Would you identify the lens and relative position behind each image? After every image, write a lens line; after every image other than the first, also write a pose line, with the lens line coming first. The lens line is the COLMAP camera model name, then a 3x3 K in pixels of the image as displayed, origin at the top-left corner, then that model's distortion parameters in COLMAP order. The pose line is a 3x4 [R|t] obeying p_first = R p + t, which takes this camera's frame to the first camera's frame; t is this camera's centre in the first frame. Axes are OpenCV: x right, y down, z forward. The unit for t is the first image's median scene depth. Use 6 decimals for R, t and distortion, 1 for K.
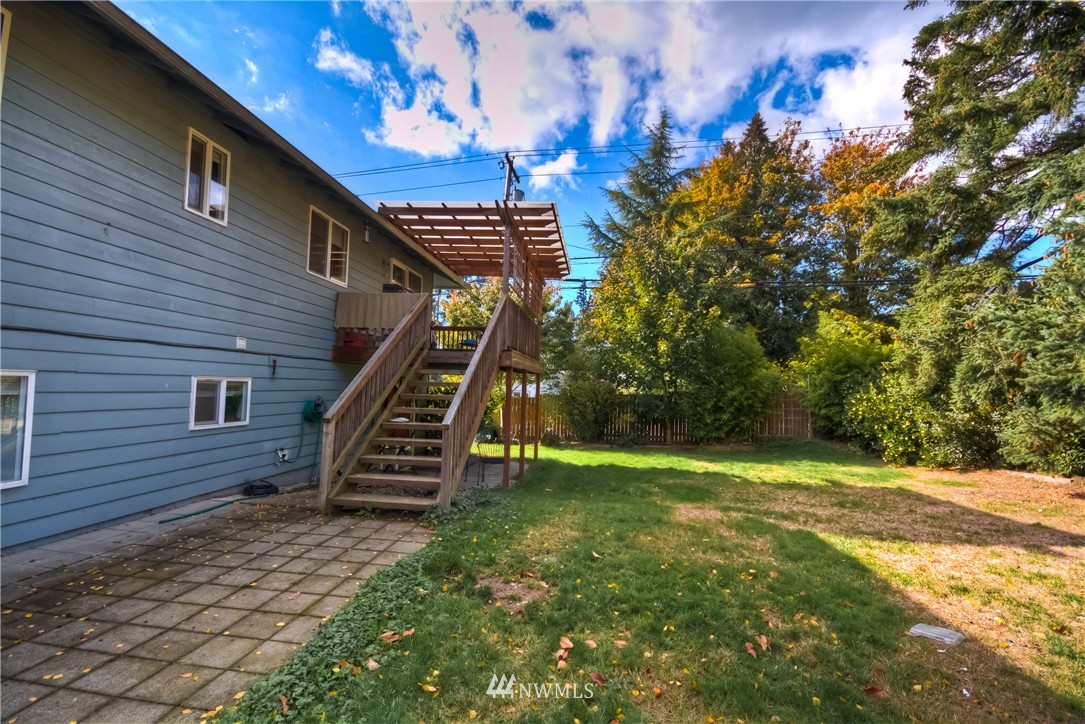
lens RADIAL K [[491.8, 0, 542.0], [0, 491.8, 362.1], [0, 0, 1]] dist [-0.004079, -0.003016]
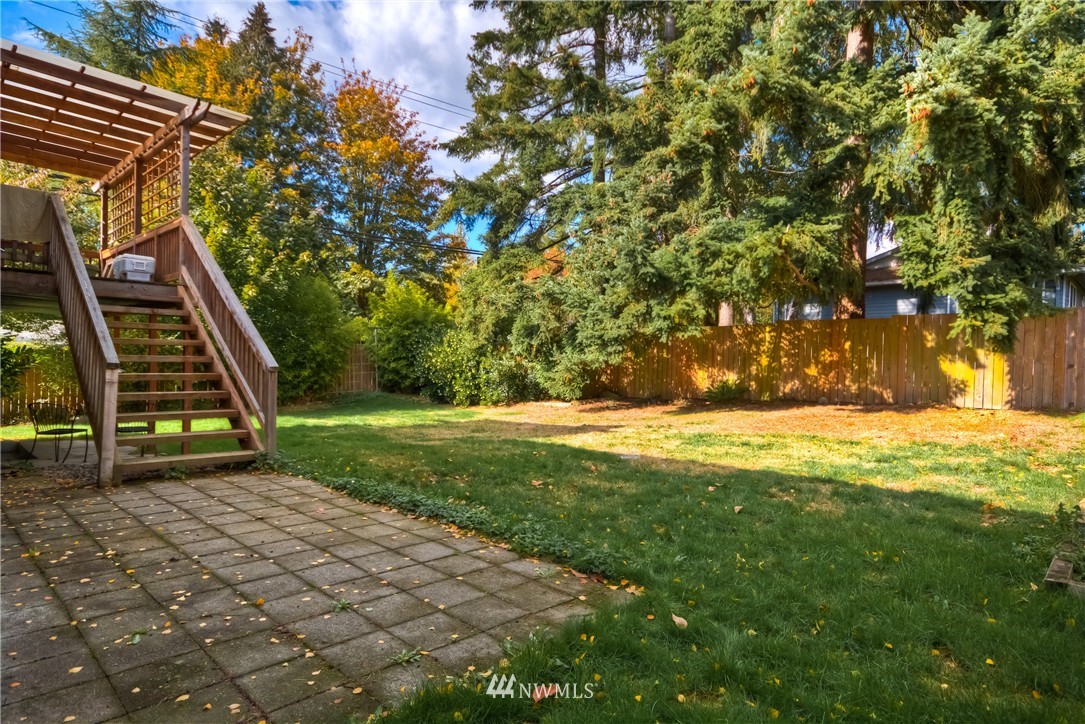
lens RADIAL K [[616.5, 0, 545.9], [0, 616.5, 365.1], [0, 0, 1]] dist [0.002503, 0.002363]
pose [[0.596983, -0.017309, 0.802067, -0.335635], [-0.046259, 0.997361, 0.055954, 0.014215], [-0.800919, -0.070507, 0.594607, -0.048550]]
